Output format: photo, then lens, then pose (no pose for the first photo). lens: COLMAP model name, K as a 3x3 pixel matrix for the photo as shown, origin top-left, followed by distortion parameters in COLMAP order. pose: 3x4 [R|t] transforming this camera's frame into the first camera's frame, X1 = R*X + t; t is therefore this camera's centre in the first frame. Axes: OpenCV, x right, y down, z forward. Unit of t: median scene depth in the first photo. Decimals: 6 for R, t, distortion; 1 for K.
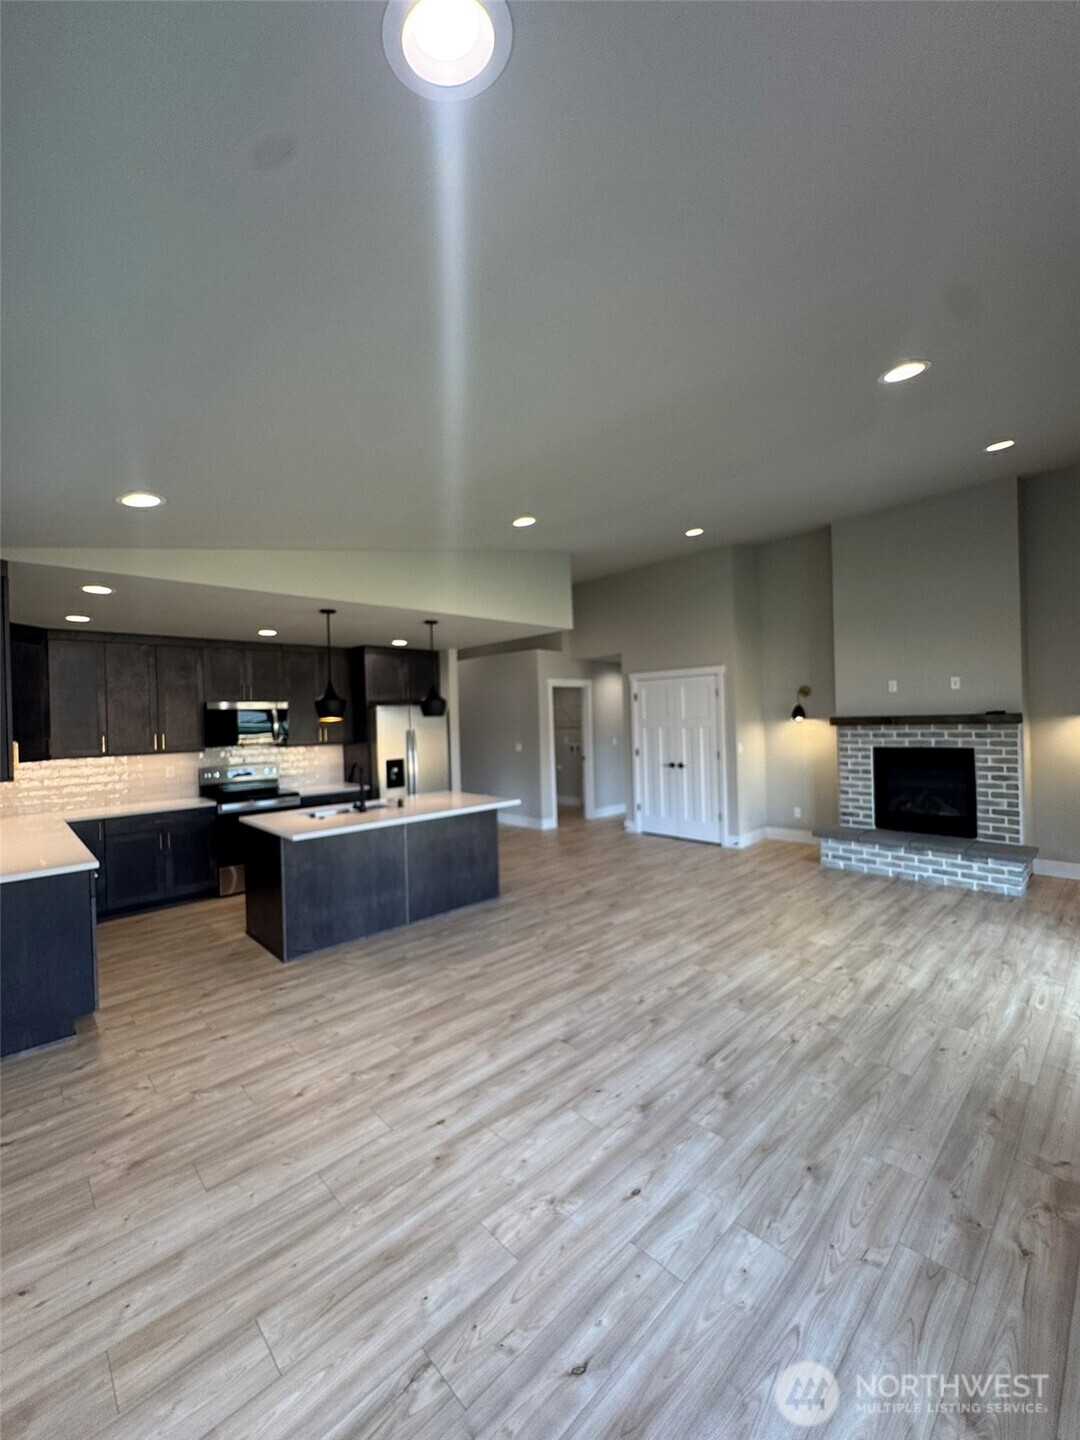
lens RADIAL K [[581.0, 0, 540.0], [0, 581.0, 720.0], [0, 0, 1]] dist [-0.003039, 0.000384]
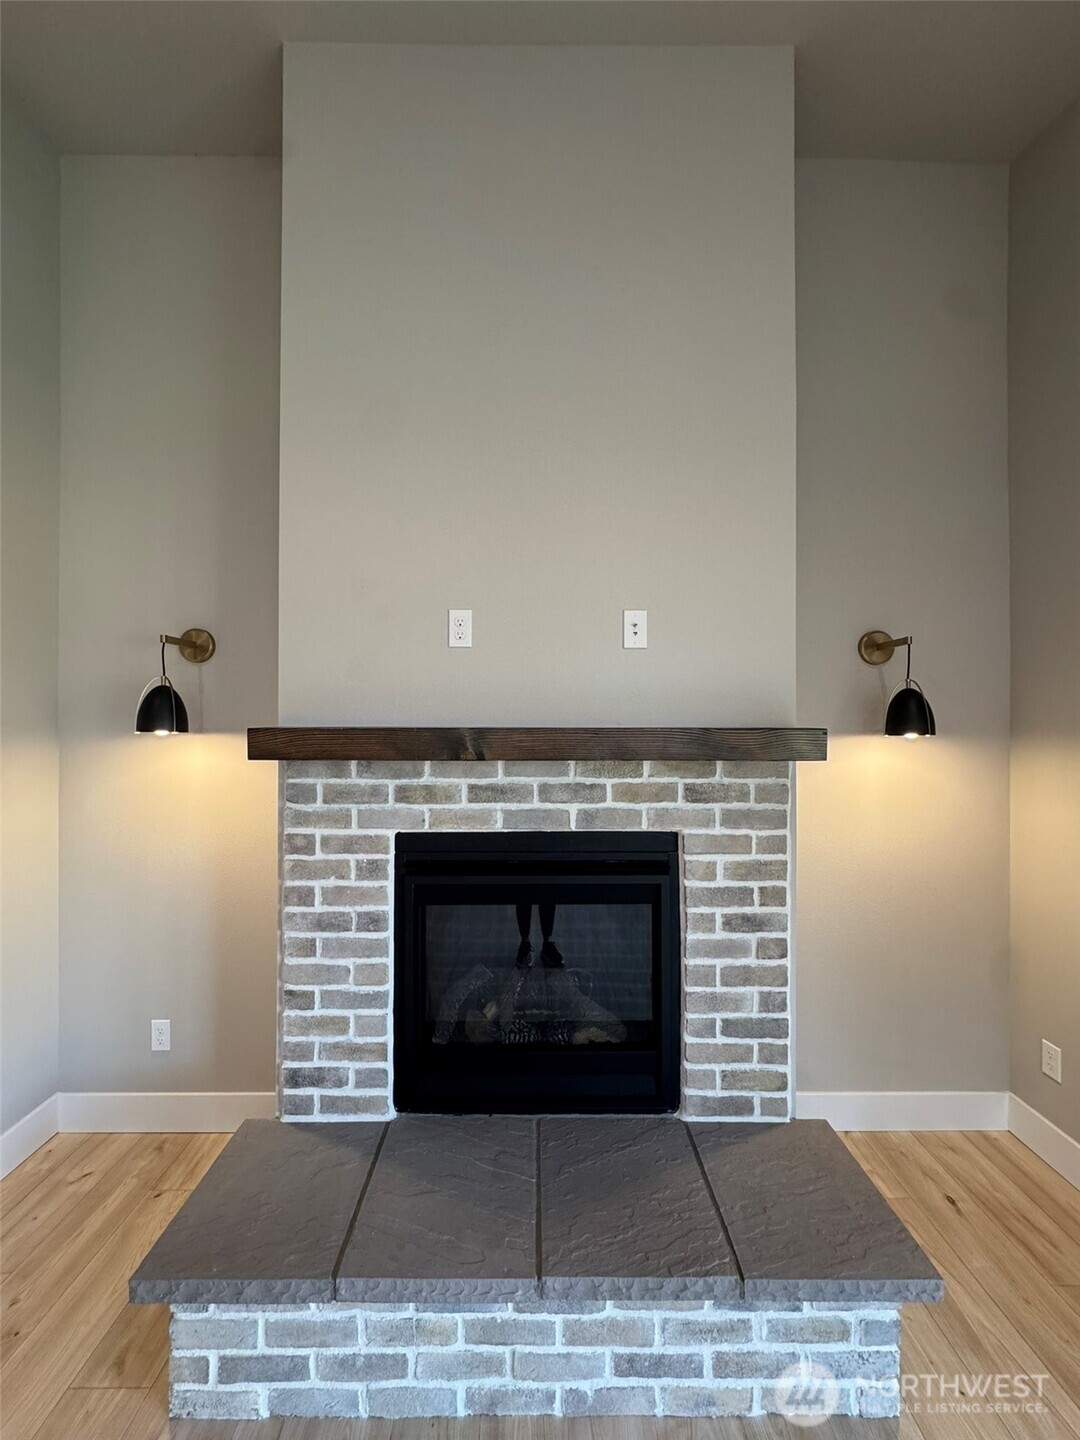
lens RADIAL K [[572.8, 0, 538.5], [0, 572.8, 721.8], [0, 0, 1]] dist [-0.001332, 0.000186]
pose [[0.683872, 0.036568, 0.728685, 0.485181], [-0.018278, 0.999288, -0.032994, -0.001488], [-0.729373, 0.009245, 0.684054, 0.884852]]
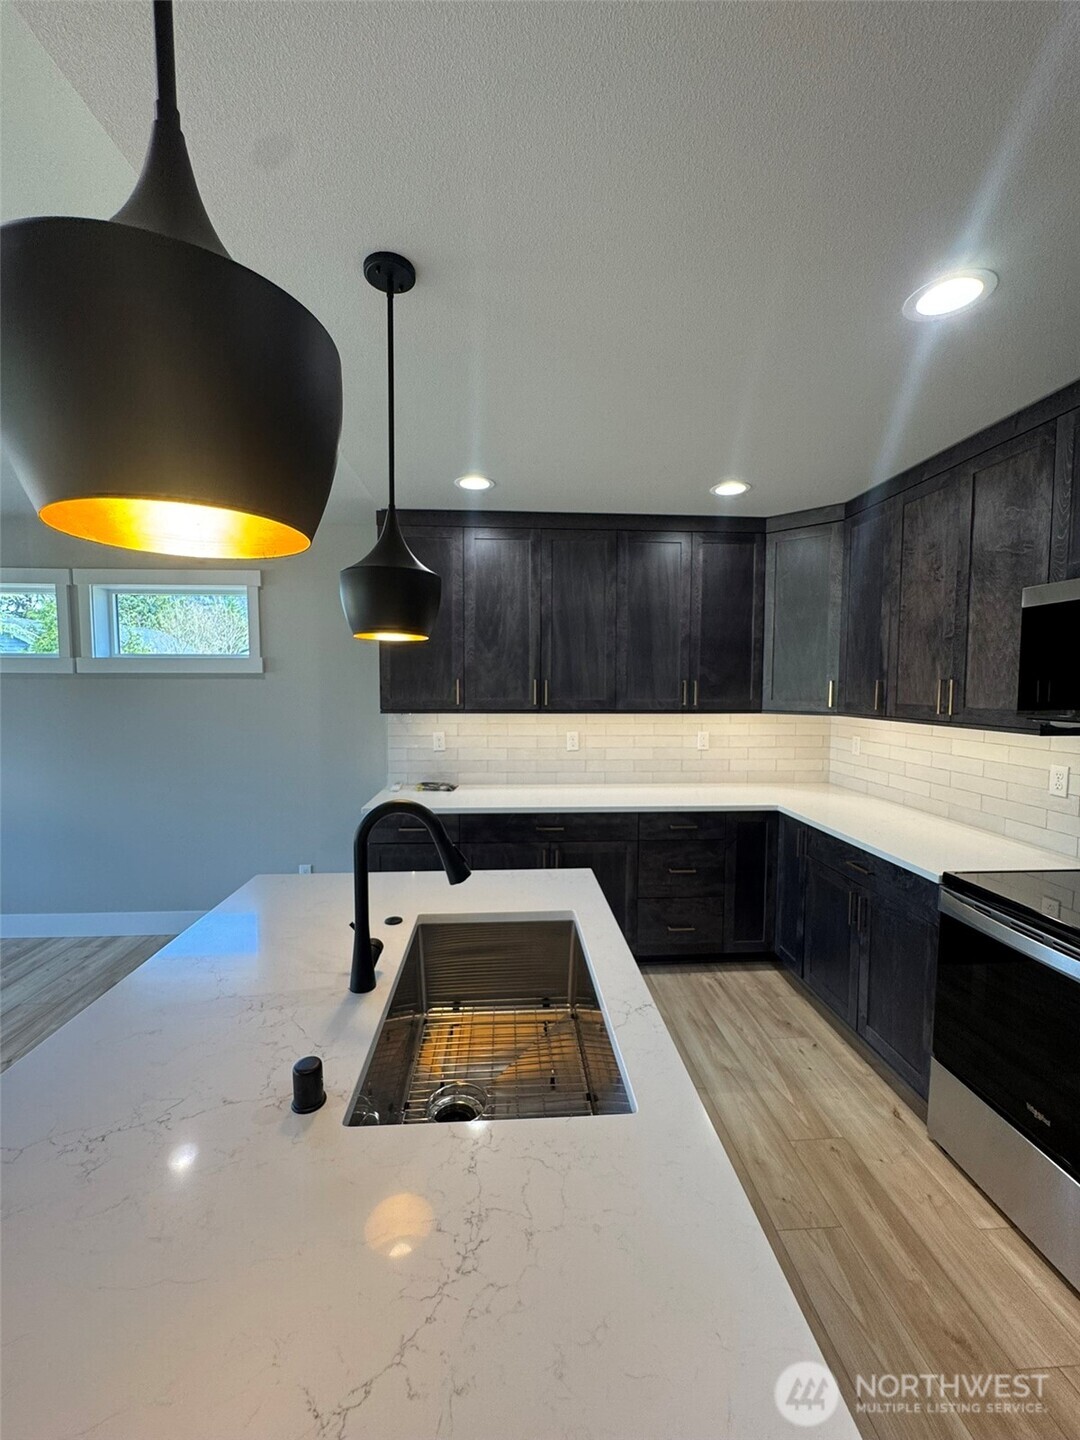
lens RADIAL K [[577.0, 0, 540.0], [0, 577.0, 720.0], [0, 0, 1]] dist [-0.003368, 0.000144]
pose [[-0.639734, 0.075267, -0.764902, -0.147428], [0.011127, 0.995996, 0.088701, 0.013828], [0.768516, 0.048234, -0.638010, 1.089186]]
